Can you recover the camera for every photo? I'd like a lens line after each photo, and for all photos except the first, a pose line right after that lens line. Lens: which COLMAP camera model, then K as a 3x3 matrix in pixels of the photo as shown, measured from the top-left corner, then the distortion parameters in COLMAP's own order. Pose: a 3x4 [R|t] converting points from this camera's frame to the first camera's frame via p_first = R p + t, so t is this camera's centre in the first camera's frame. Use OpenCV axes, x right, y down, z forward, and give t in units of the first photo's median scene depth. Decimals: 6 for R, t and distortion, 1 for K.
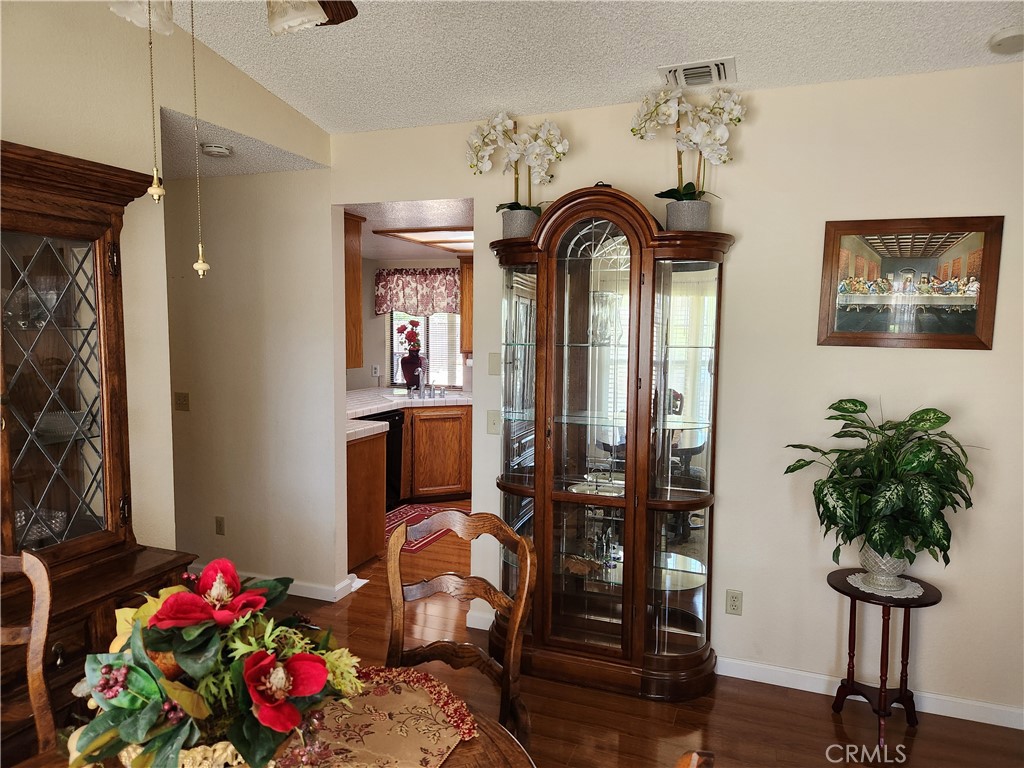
lens RADIAL K [[682.9, 0, 508.2], [0, 682.9, 386.4], [0, 0, 1]] dist [0.085512, -0.085683]
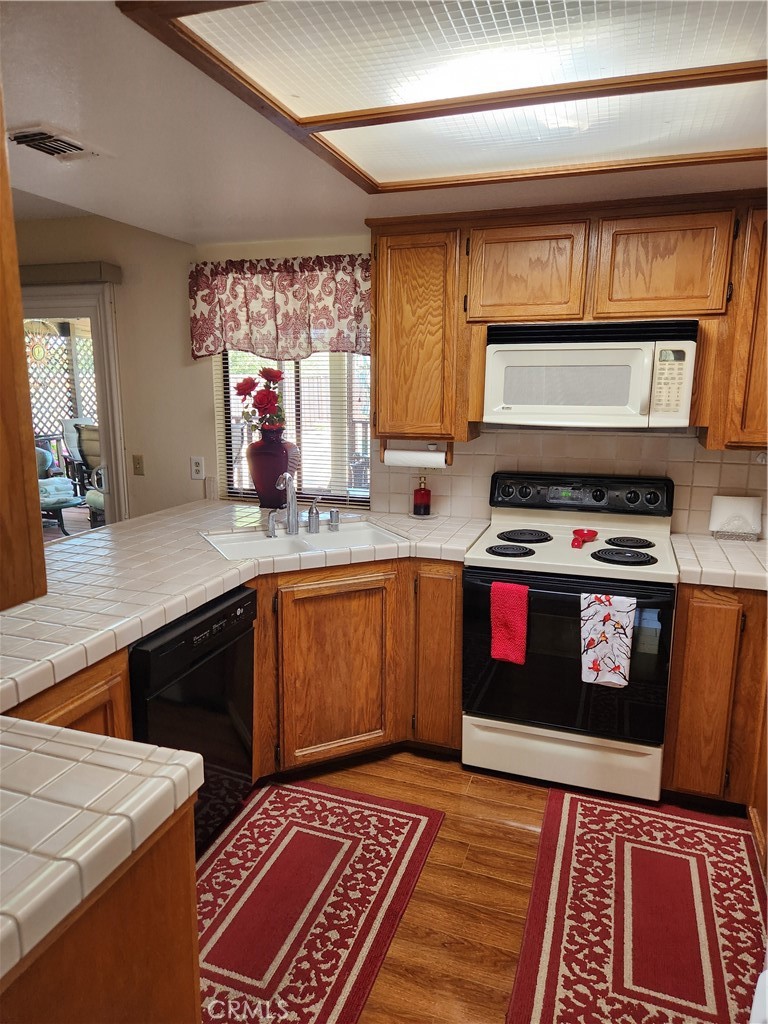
lens RADIAL K [[710.2, 0, 370.1], [0, 710.2, 499.1], [0, 0, 1]] dist [0.088320, -0.097711]
pose [[0.999820, -0.014548, 0.012213, -0.073408], [0.013371, 0.995718, 0.091467, -0.048928], [-0.013492, -0.091288, 0.995733, 0.479226]]
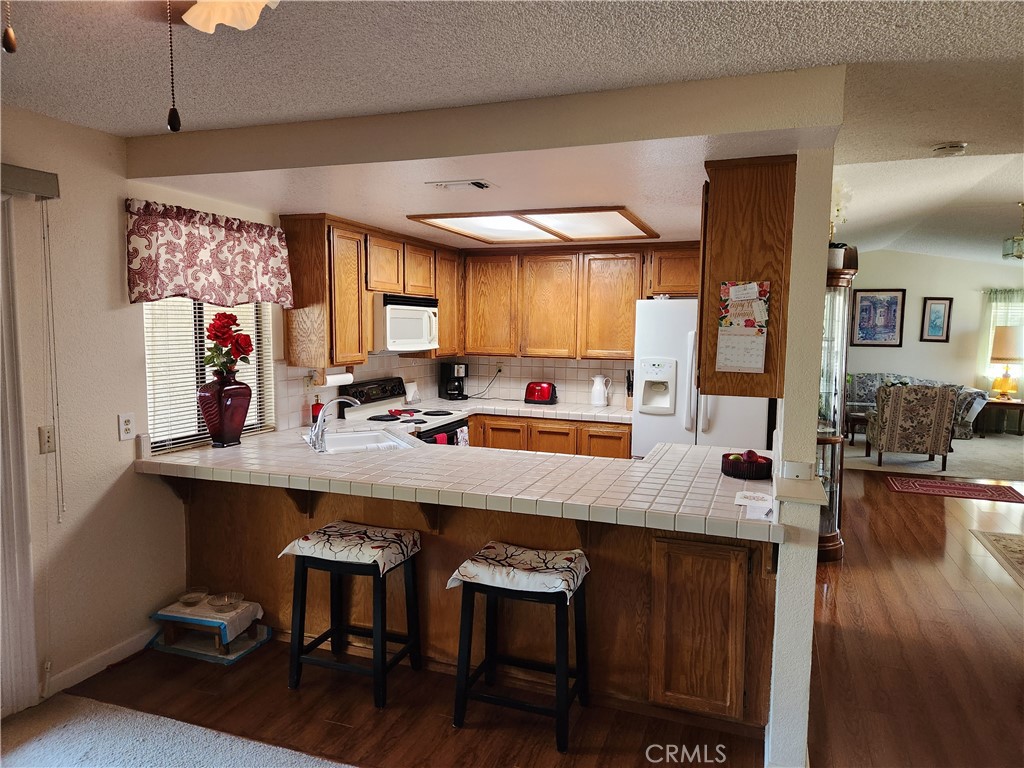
lens RADIAL K [[682.9, 0, 508.2], [0, 682.9, 386.4], [0, 0, 1]] dist [0.085512, -0.085683]
pose [[0.018033, -0.096693, 0.995151, -0.662777], [0.094186, 0.991051, 0.094588, -0.070874], [-0.995391, 0.092023, 0.026978, 0.769803]]
